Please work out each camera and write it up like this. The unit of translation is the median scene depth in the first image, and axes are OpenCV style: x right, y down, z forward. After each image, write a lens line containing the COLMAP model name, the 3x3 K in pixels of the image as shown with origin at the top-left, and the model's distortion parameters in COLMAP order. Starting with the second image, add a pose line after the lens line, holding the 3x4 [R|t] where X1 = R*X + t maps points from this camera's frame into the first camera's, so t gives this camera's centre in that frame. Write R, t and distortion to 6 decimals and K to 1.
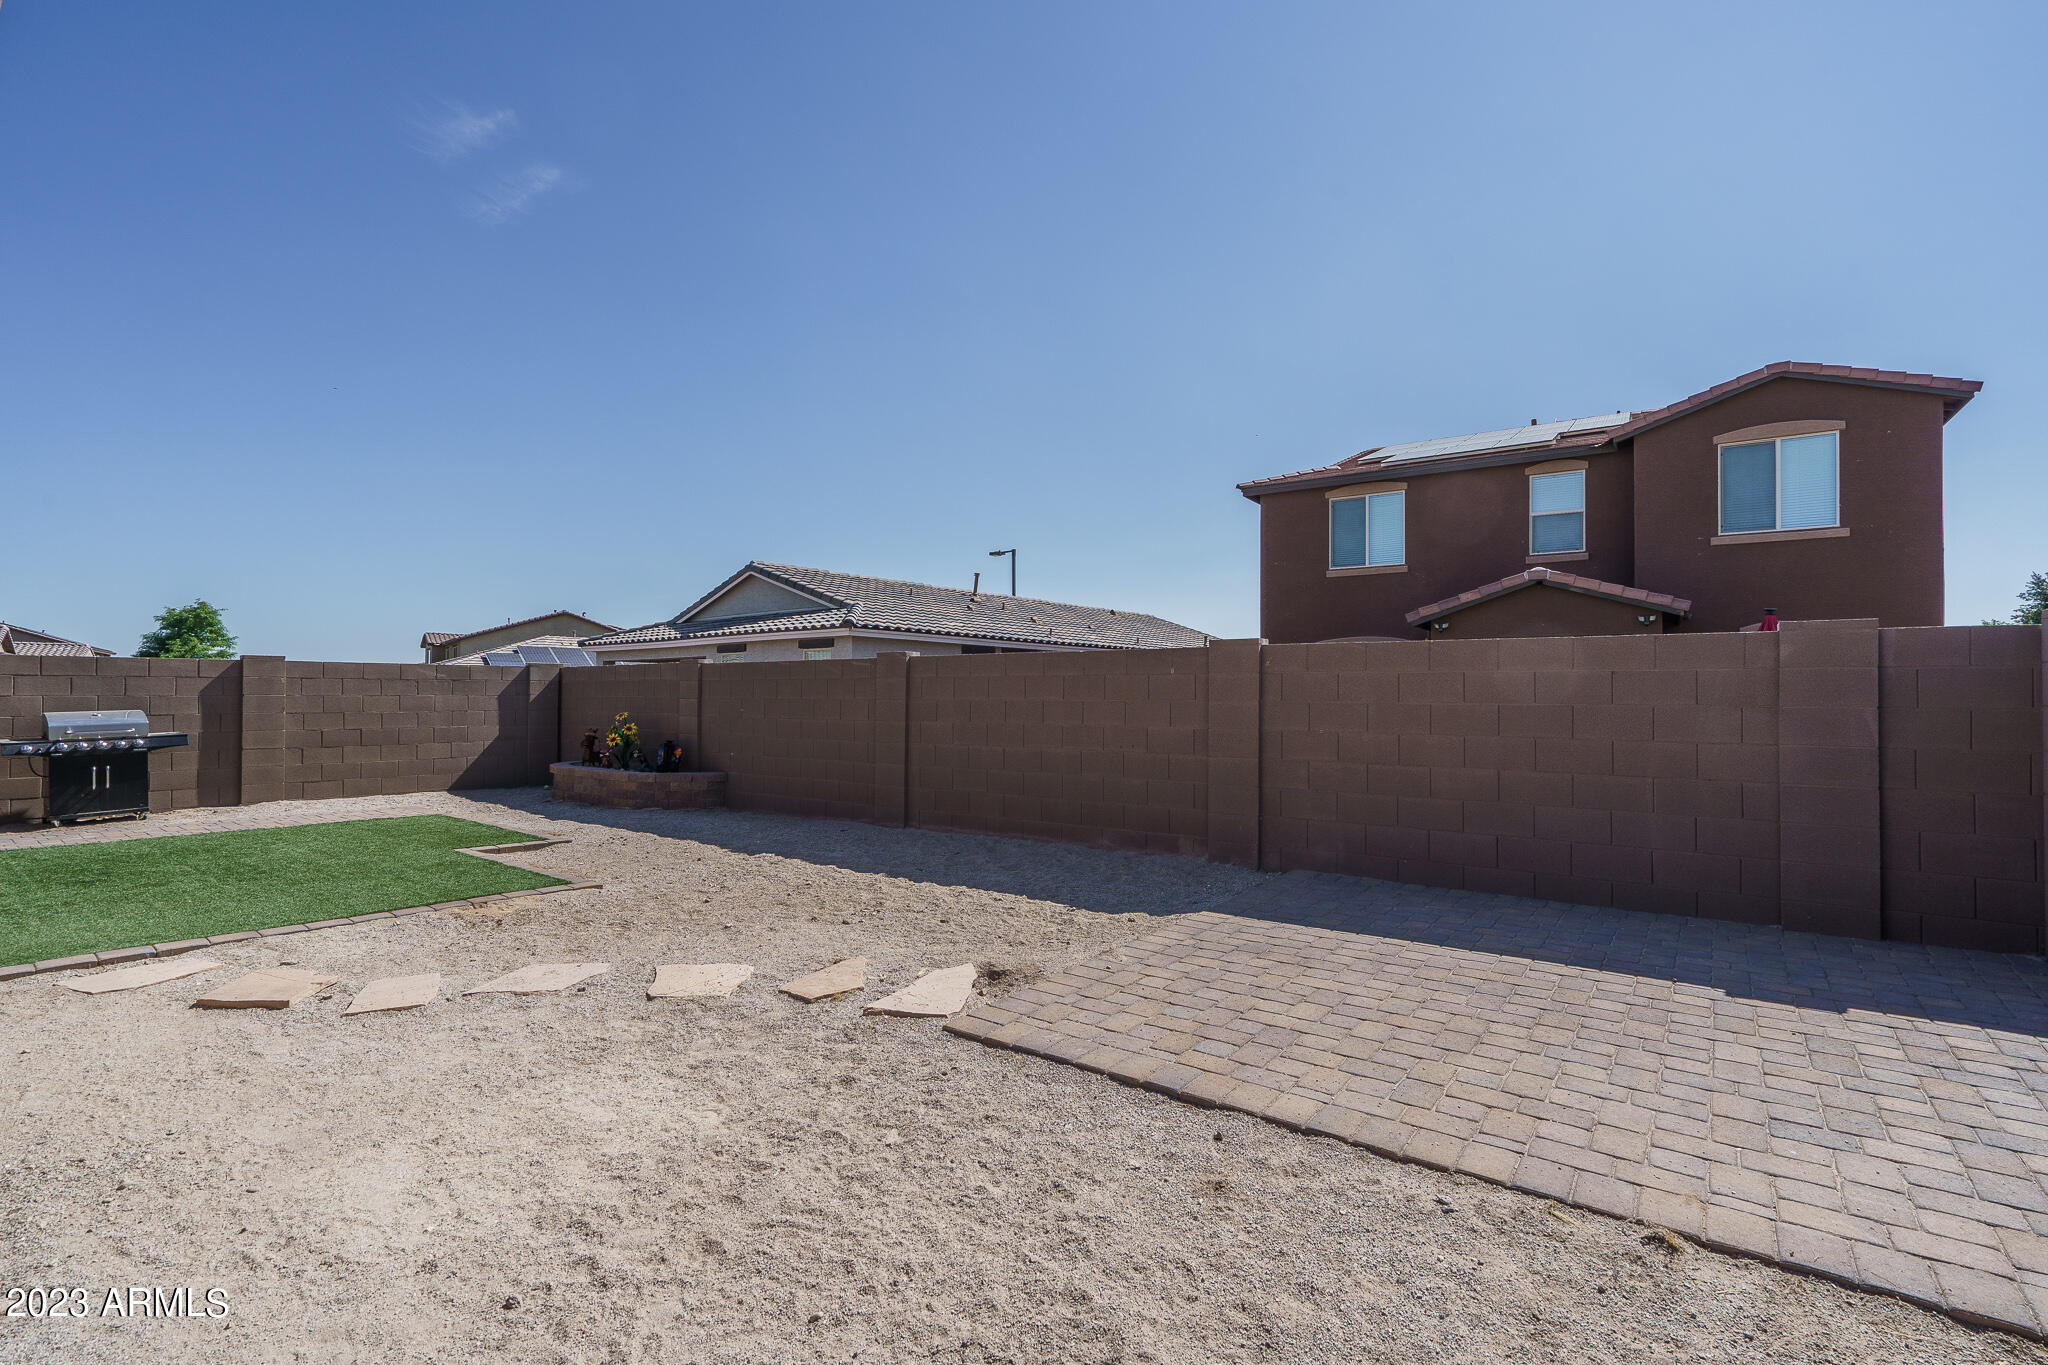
lens RADIAL K [[935.7, 0, 1023.4], [0, 935.7, 690.2], [0, 0, 1]] dist [-0.003769, 0.001761]
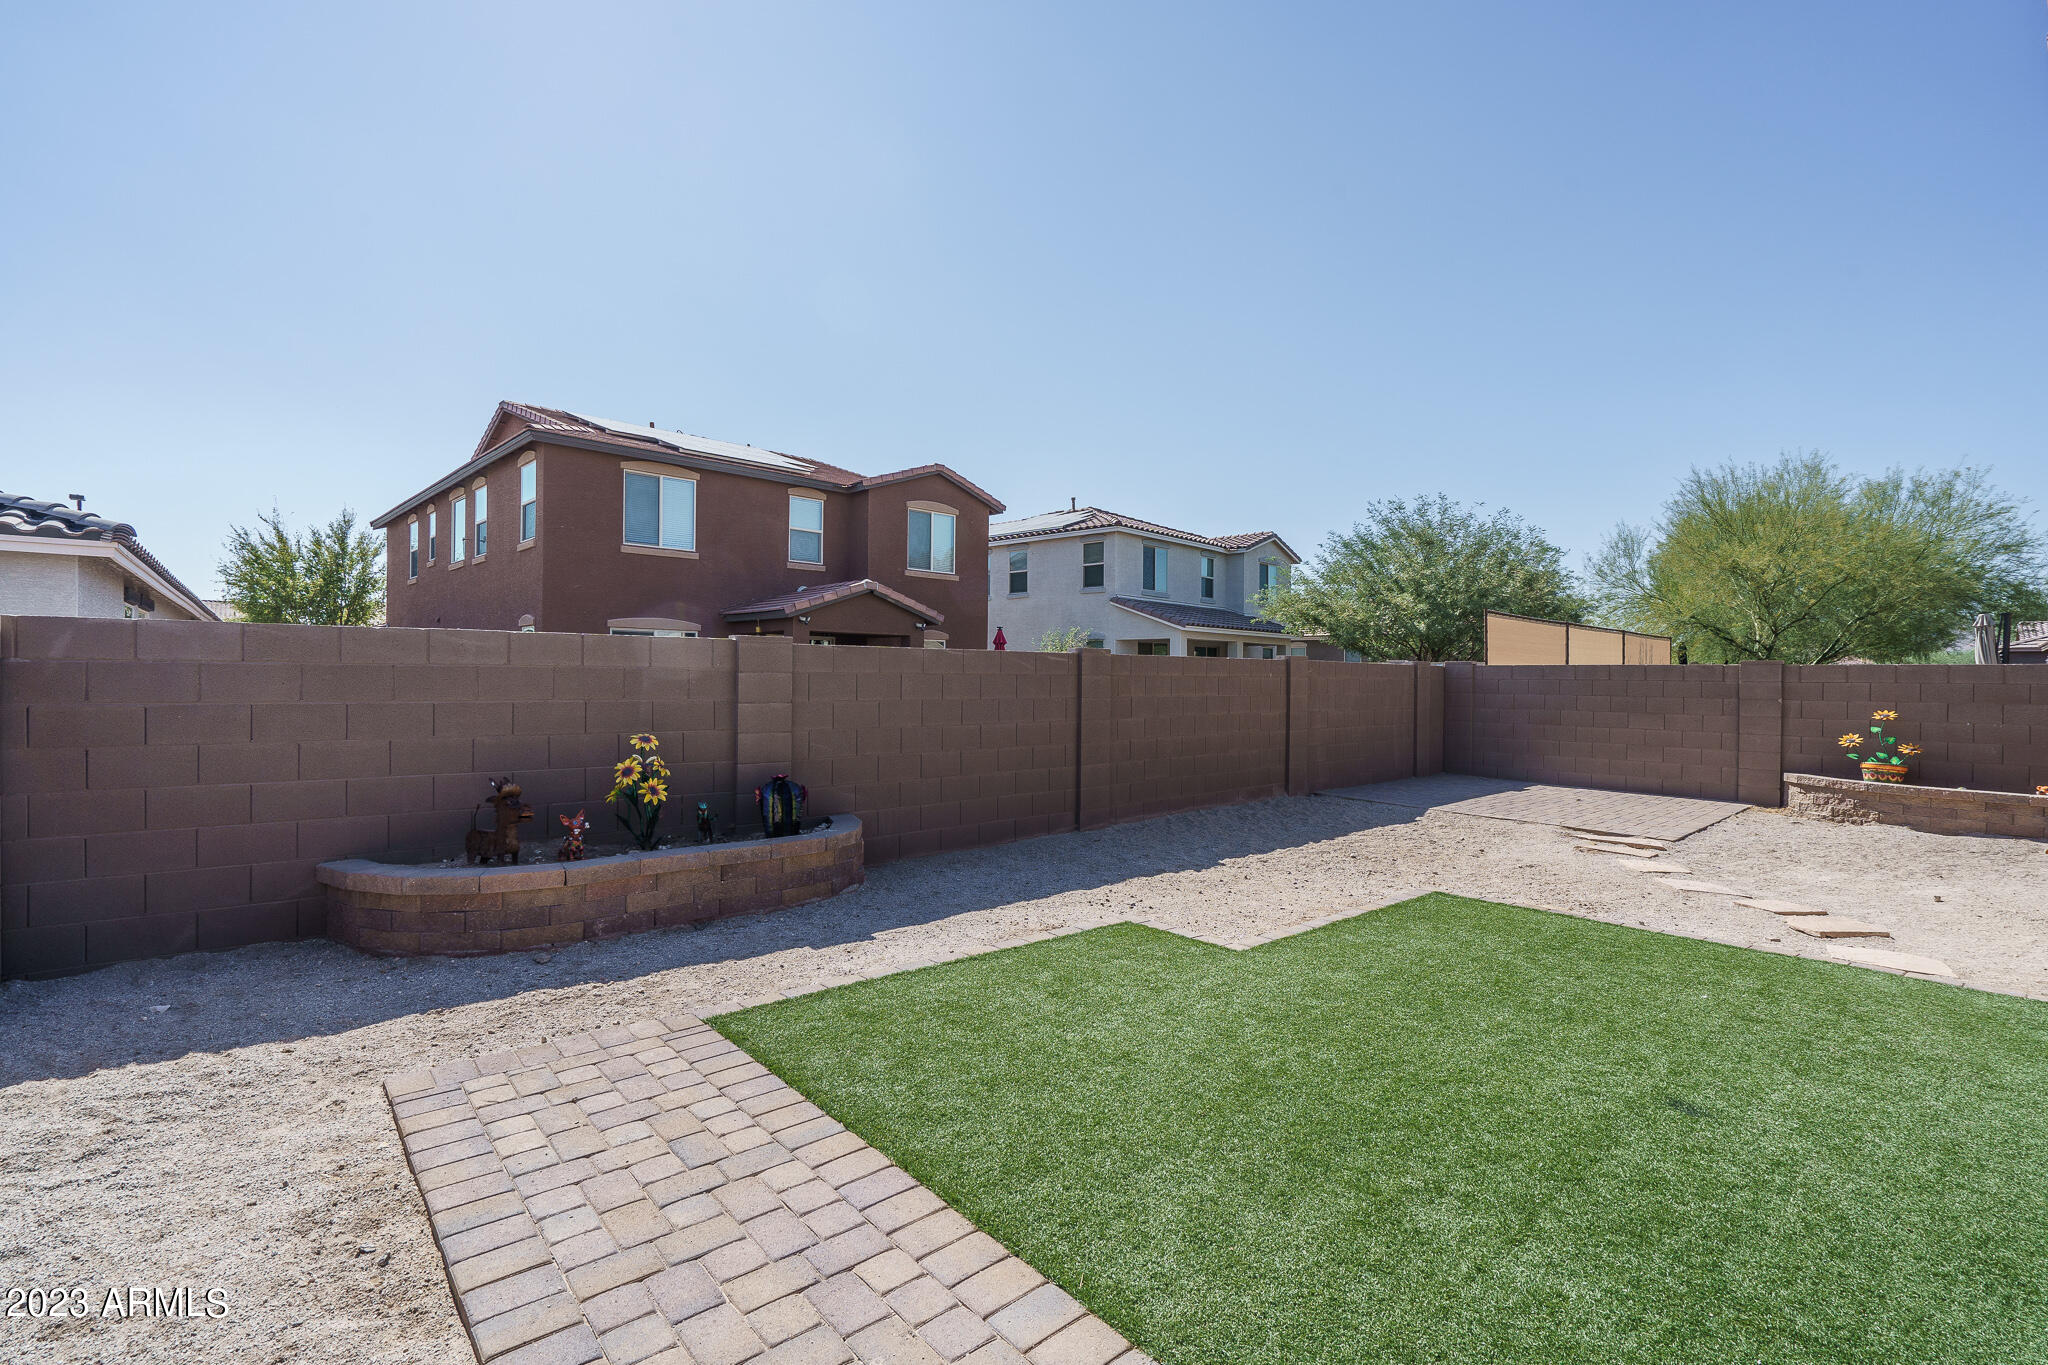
lens RADIAL K [[935.7, 0, 1040.3], [0, 935.7, 671.9], [0, 0, 1]] dist [-0.003769, 0.001761]
pose [[0.179534, 0.002260, 0.983749, -0.934524], [-0.012306, 0.999924, -0.000052, -0.011778], [-0.983675, -0.012096, 0.179548, 0.759837]]
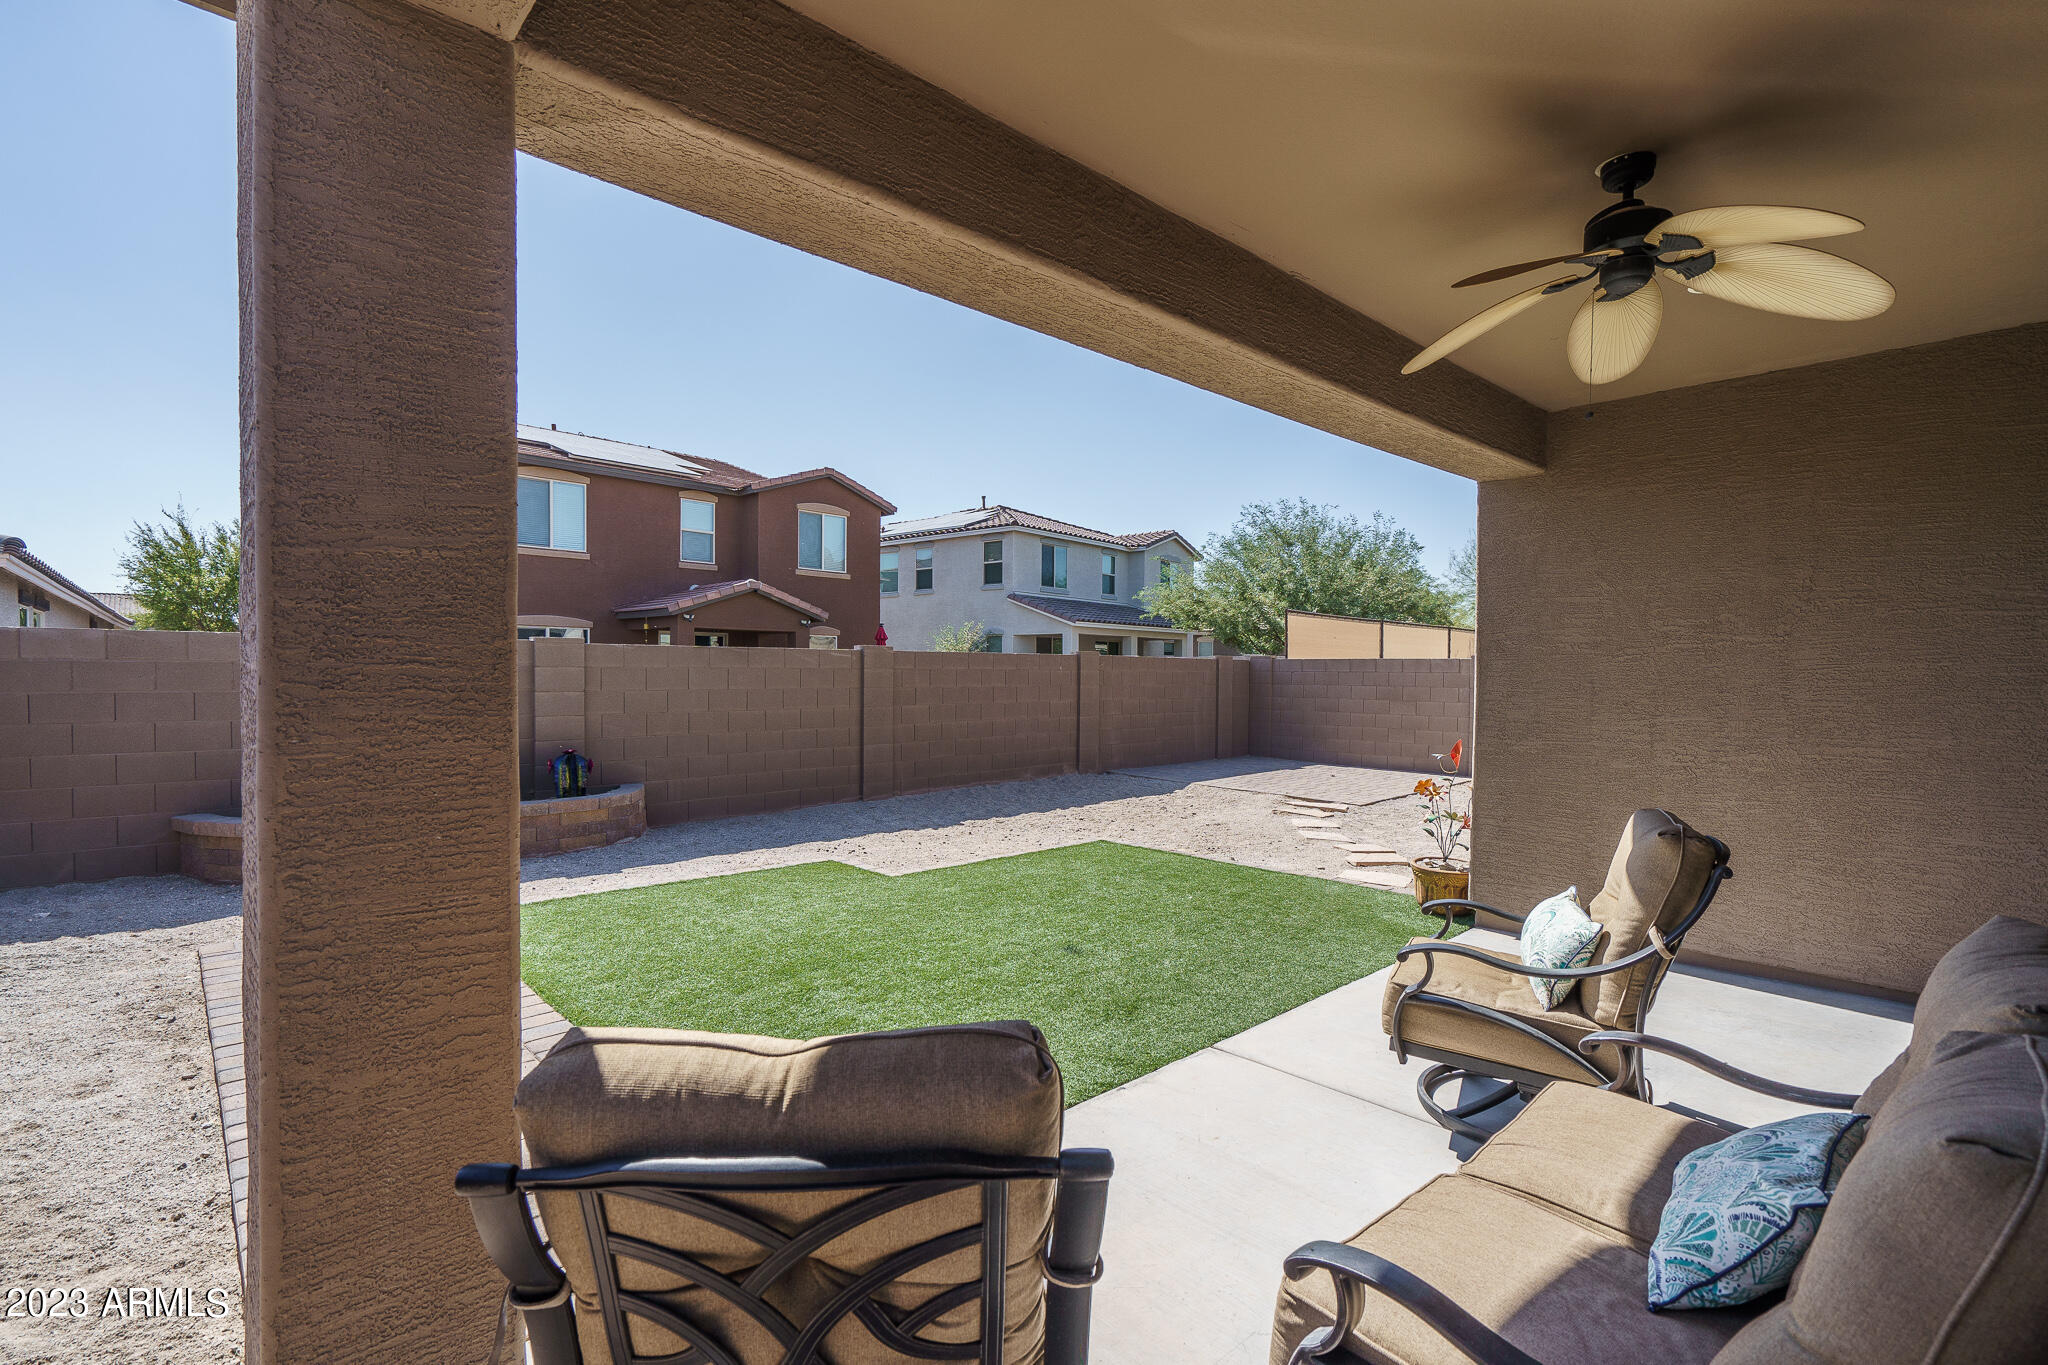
lens RADIAL K [[935.7, 0, 1021.9], [0, 935.7, 686.5], [0, 0, 1]] dist [-0.003769, 0.001761]
pose [[0.140206, -0.020161, 0.989917, -1.040279], [-0.010275, 0.999709, 0.021815, -0.013611], [-0.990069, -0.013230, 0.139959, 0.598219]]
